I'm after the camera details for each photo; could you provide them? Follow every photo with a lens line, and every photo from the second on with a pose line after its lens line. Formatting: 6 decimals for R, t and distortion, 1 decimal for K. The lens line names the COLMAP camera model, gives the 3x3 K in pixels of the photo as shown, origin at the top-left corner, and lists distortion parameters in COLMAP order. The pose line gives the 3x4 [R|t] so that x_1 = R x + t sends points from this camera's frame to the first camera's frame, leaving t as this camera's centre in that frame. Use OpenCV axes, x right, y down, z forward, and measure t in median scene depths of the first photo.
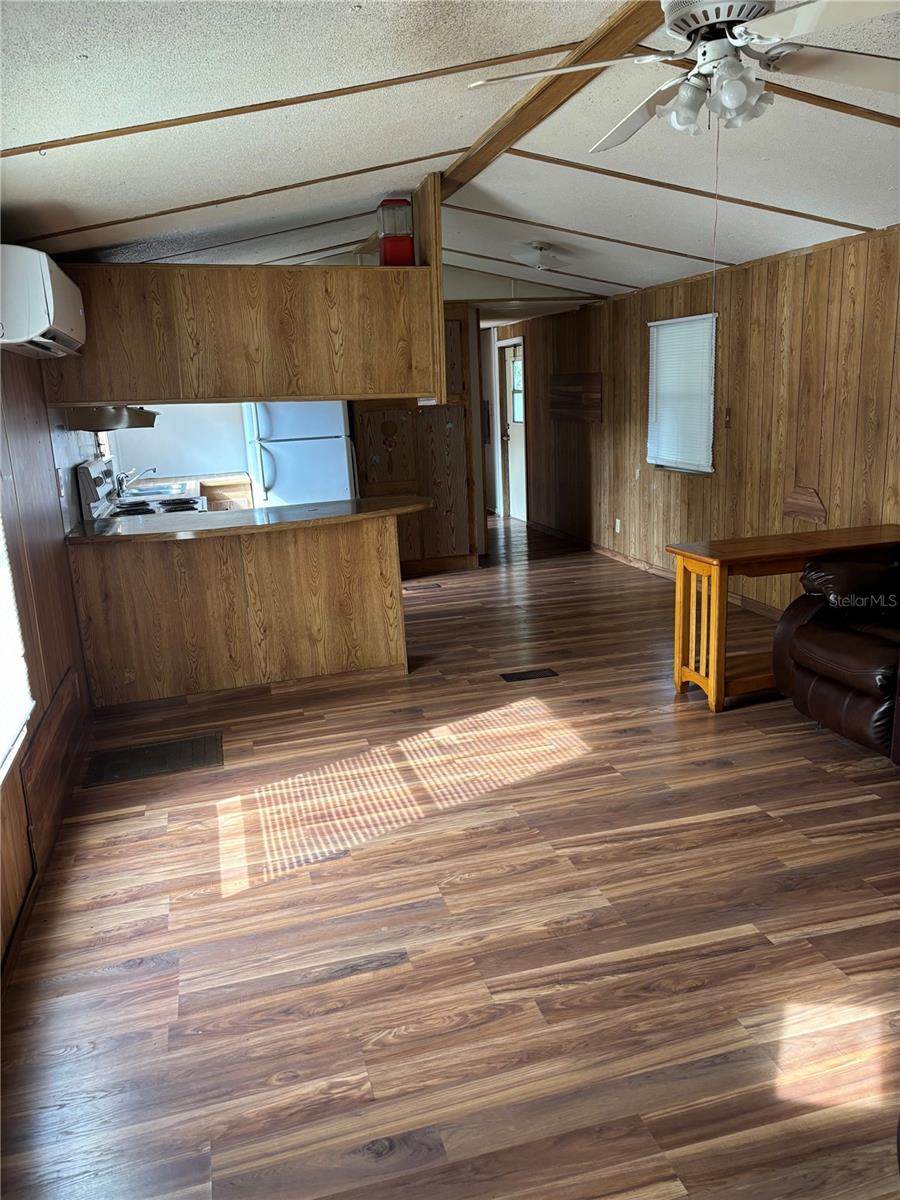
lens RADIAL K [[897.1, 0, 448.5], [0, 897.1, 600.6], [0, 0, 1]] dist [-0.015279, -0.008832]
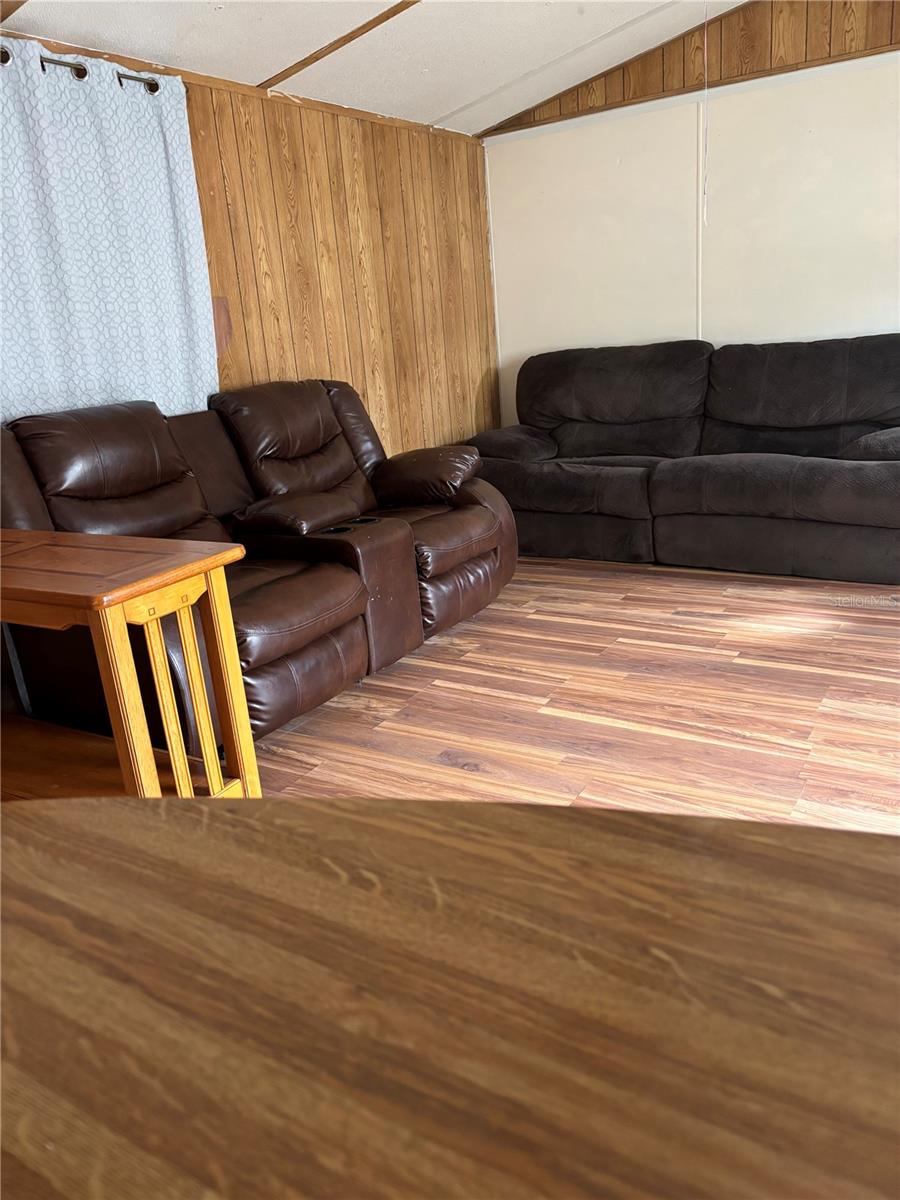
lens RADIAL K [[897.1, 0, 449.0], [0, 897.1, 600.8], [0, 0, 1]] dist [-0.015279, -0.008832]
pose [[-0.659566, -0.130869, 0.740166, -0.261280], [0.283202, 0.868889, 0.405992, -0.275476], [-0.696253, 0.477395, -0.536028, 1.683633]]
